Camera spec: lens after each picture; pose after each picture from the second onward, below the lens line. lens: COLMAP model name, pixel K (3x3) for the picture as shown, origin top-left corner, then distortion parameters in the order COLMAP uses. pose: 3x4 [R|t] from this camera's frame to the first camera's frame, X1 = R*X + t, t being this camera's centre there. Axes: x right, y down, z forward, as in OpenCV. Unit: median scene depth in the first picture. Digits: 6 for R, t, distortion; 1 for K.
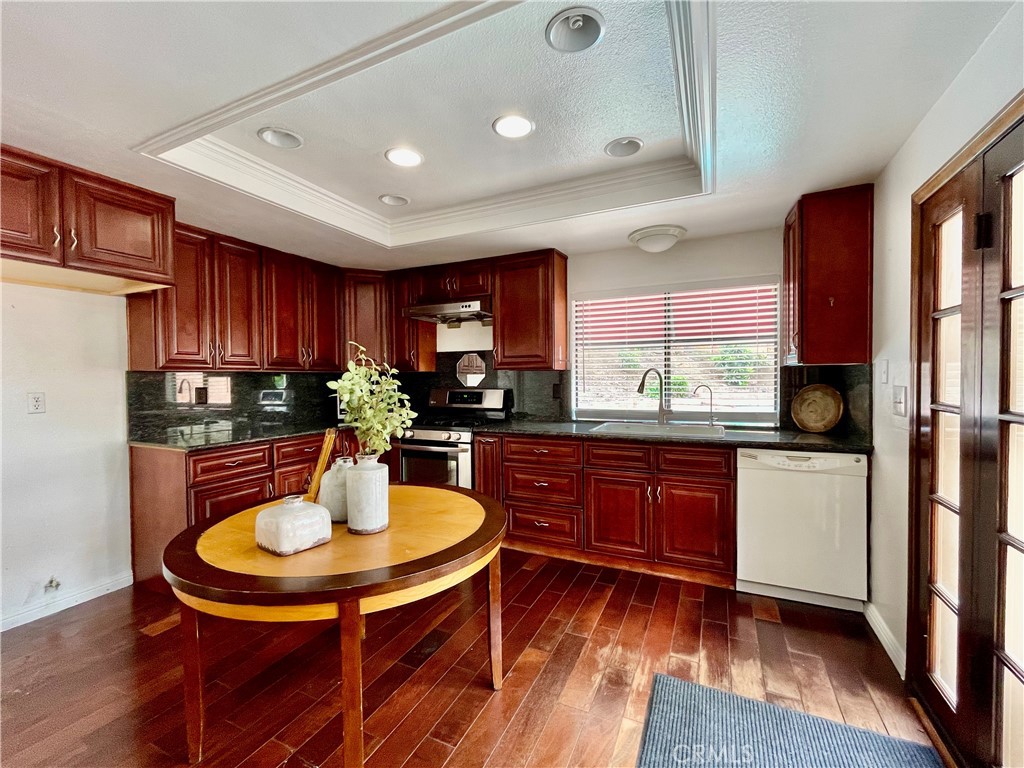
lens RADIAL K [[438.3, 0, 505.4], [0, 438.3, 386.3], [0, 0, 1]] dist [-0.002052, -0.000243]
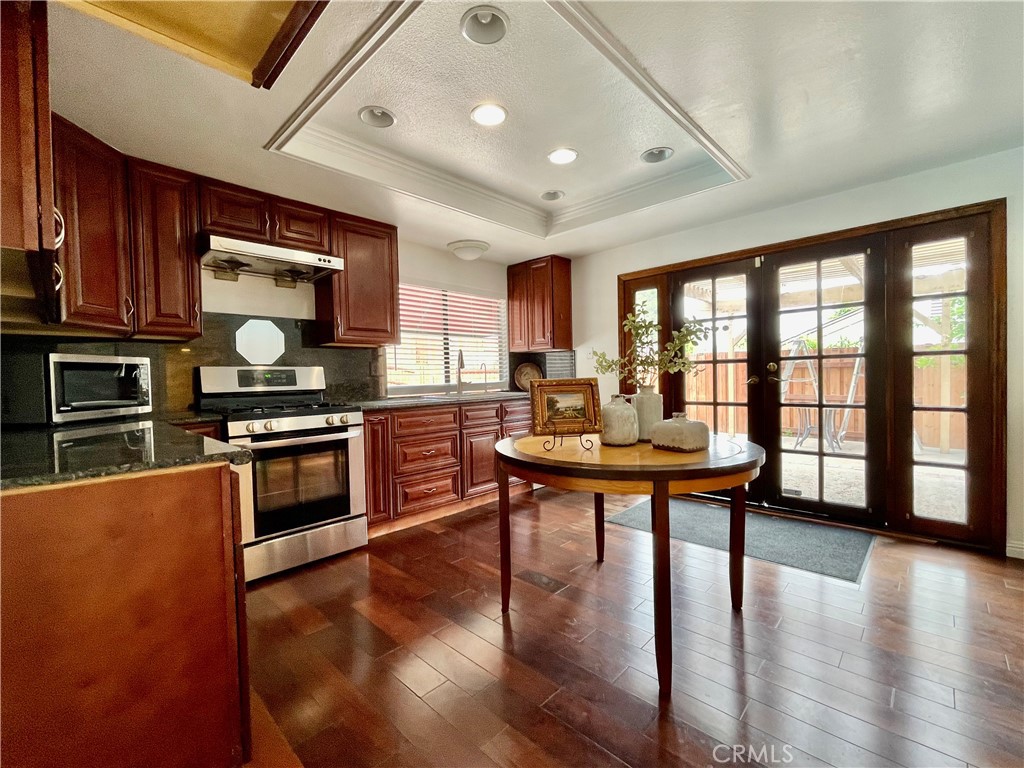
lens RADIAL K [[438.3, 0, 505.4], [0, 438.3, 386.3], [0, 0, 1]] dist [-0.002052, -0.000243]
pose [[0.320253, -0.018822, 0.947145, -0.822200], [0.039469, 0.999200, 0.006511, 0.062632], [-0.946509, 0.035297, 0.320740, 0.466802]]
